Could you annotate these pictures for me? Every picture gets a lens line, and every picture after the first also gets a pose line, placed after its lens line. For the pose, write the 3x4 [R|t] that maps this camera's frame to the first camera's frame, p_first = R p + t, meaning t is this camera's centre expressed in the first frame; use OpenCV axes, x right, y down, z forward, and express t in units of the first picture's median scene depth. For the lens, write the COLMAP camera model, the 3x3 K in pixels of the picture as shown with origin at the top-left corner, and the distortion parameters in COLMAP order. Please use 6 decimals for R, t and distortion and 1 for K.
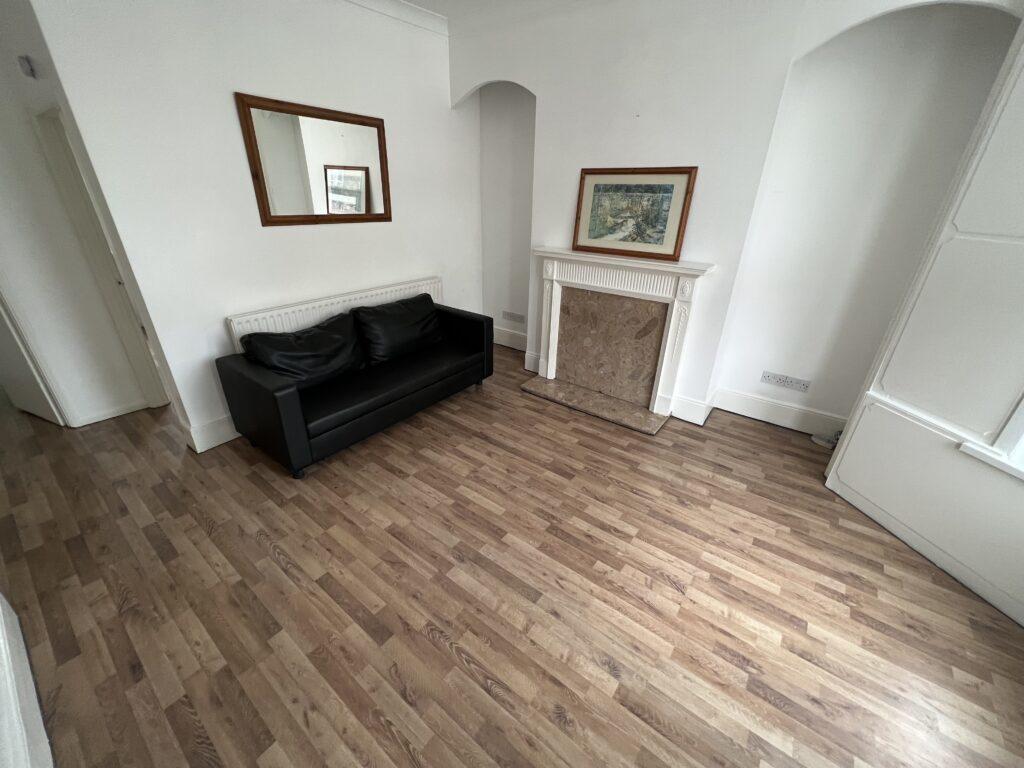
lens RADIAL K [[409.5, 0, 512.0], [0, 409.5, 384.0], [0, 0, 1]] dist [0.001125, -0.000073]
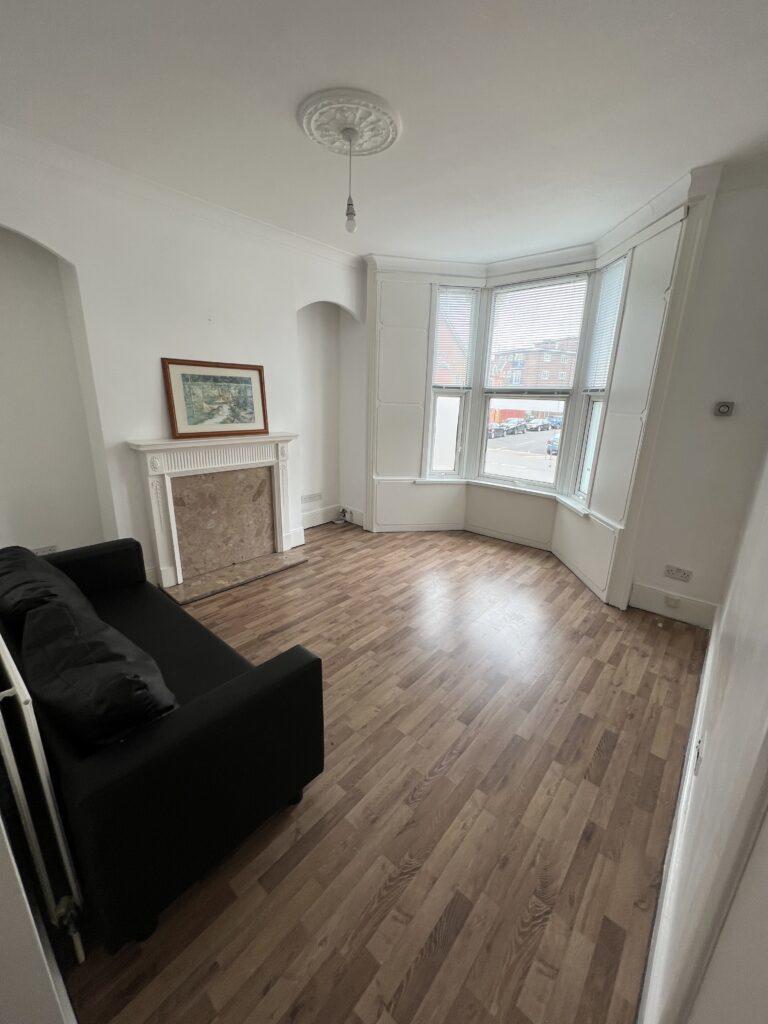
lens RADIAL K [[409.5, 0, 384.0], [0, 409.5, 512.0], [0, 0, 1]] dist [0.001125, -0.000073]
pose [[0.054979, -0.291167, 0.955091, -0.900773], [0.400376, 0.882699, 0.246050, -0.250623], [-0.914700, 0.368868, 0.165106, 0.534563]]
